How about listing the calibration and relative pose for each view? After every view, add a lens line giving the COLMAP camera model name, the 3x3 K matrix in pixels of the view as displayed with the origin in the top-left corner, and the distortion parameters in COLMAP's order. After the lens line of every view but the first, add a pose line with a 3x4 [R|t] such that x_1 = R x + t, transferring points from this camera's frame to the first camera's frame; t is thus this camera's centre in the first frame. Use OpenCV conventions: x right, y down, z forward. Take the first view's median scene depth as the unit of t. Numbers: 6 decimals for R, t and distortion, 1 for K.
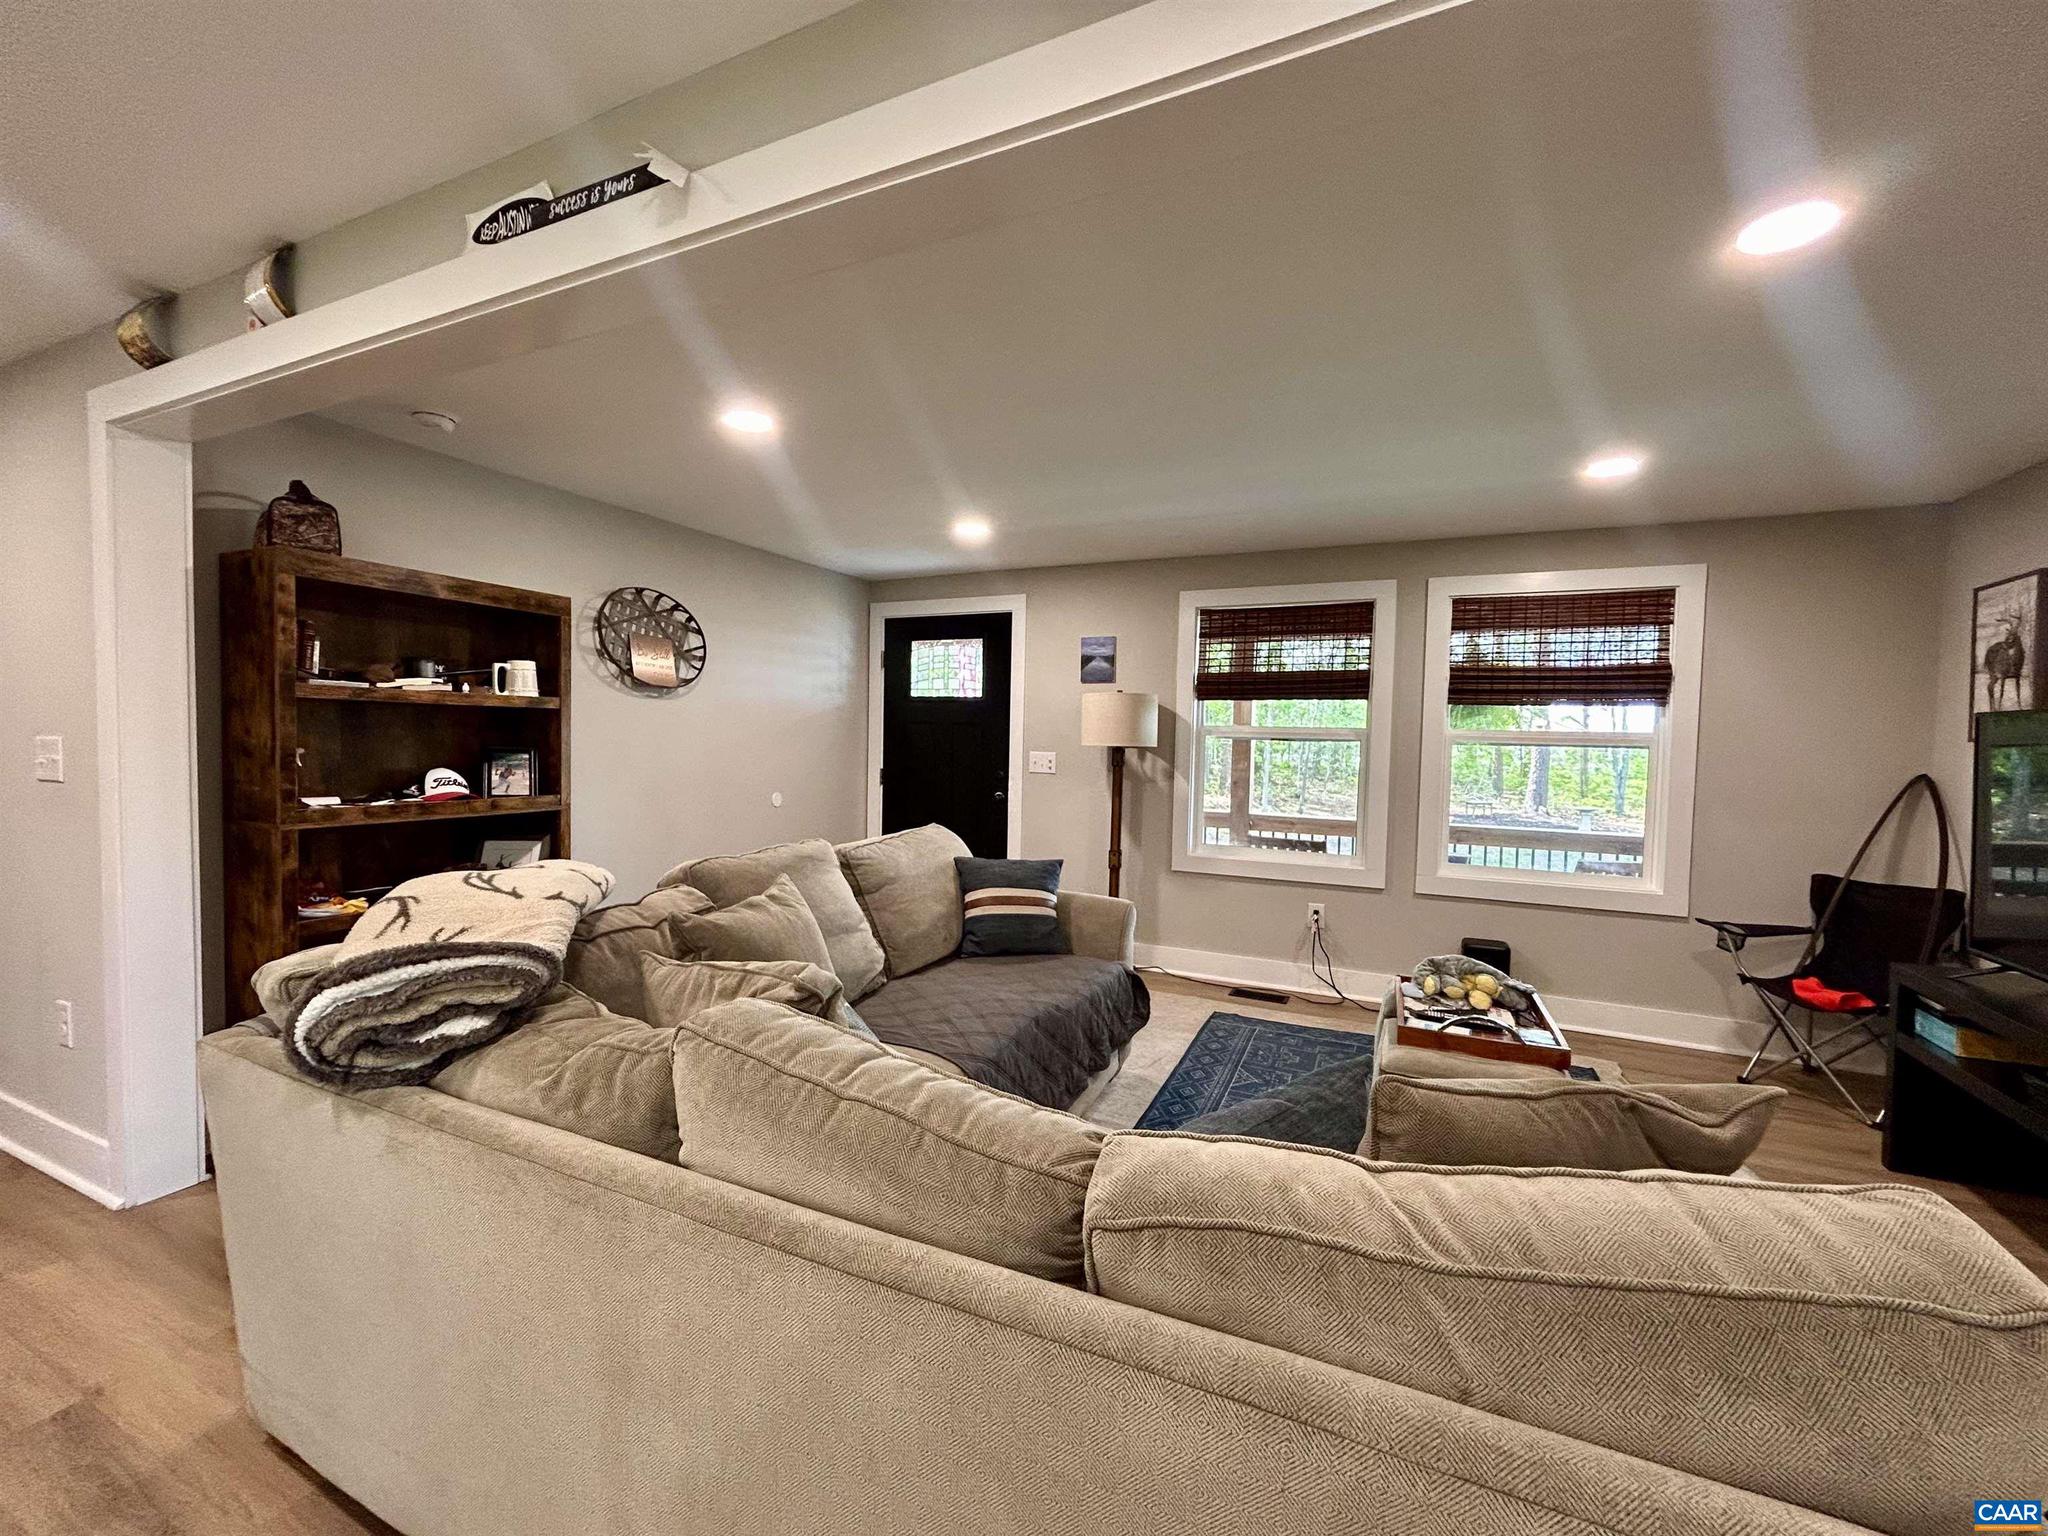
lens RADIAL K [[827.3, 0, 1020.7], [0, 827.3, 770.1], [0, 0, 1]] dist [-0.002512, -0.000963]
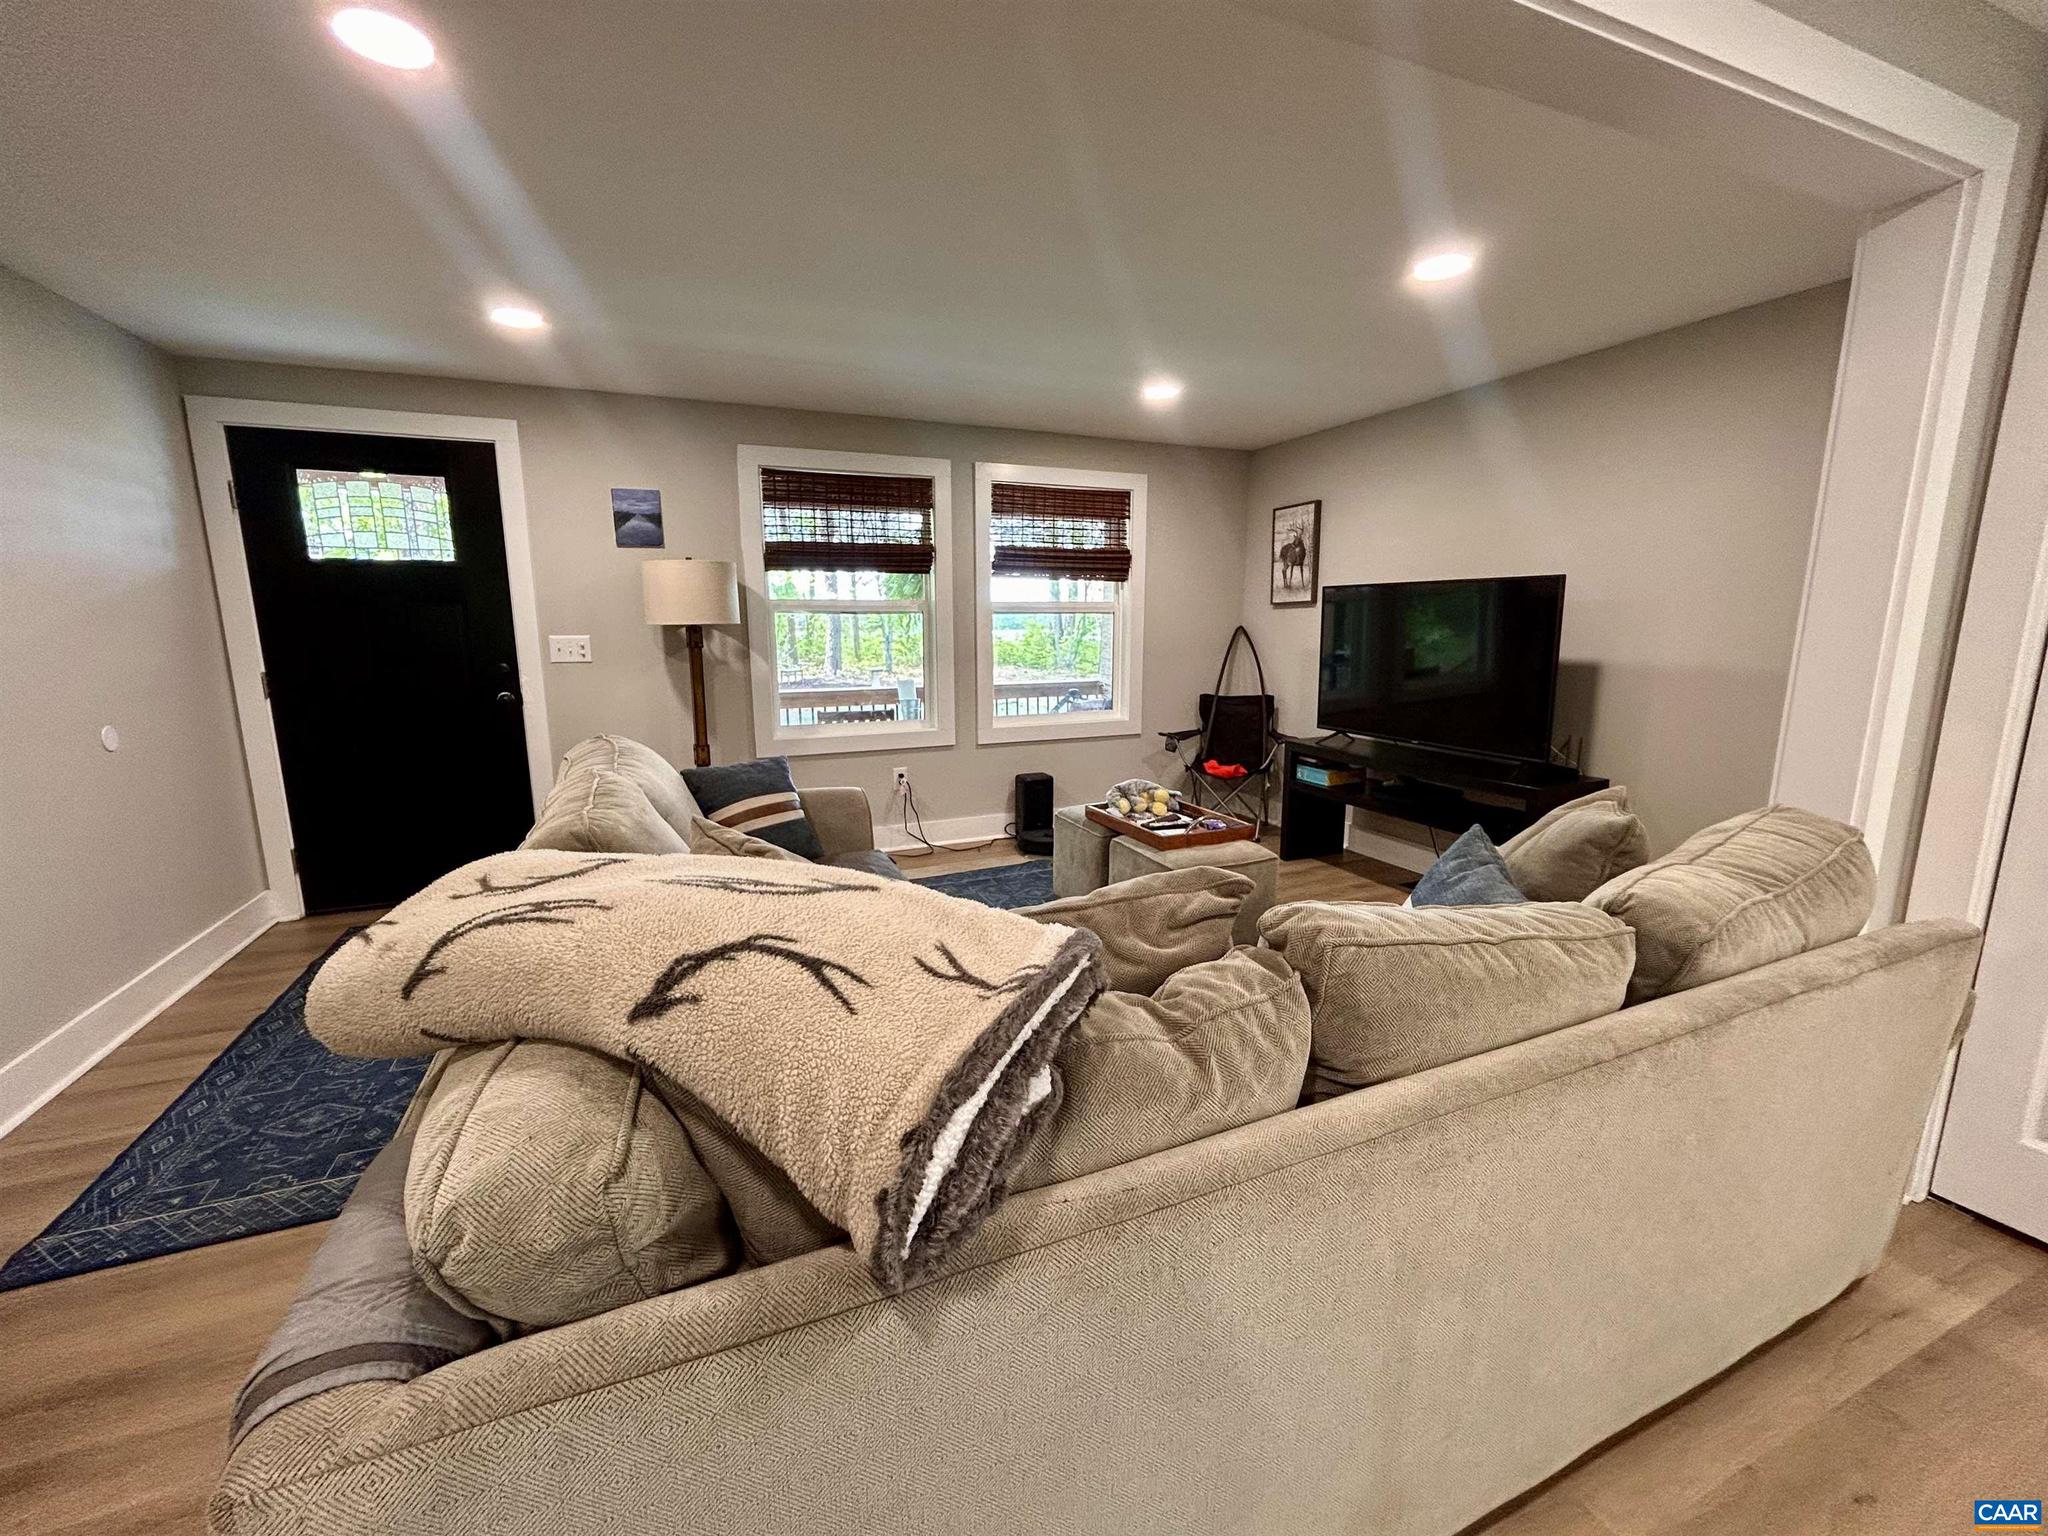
lens RADIAL K [[827.3, 0, 1010.2], [0, 827.3, 775.1], [0, 0, 1]] dist [-0.002512, -0.000963]
pose [[0.668682, -0.162766, 0.725515, -0.326740], [0.048281, 0.983192, 0.176075, -0.011045], [-0.741979, -0.082710, 0.665301, 0.180402]]
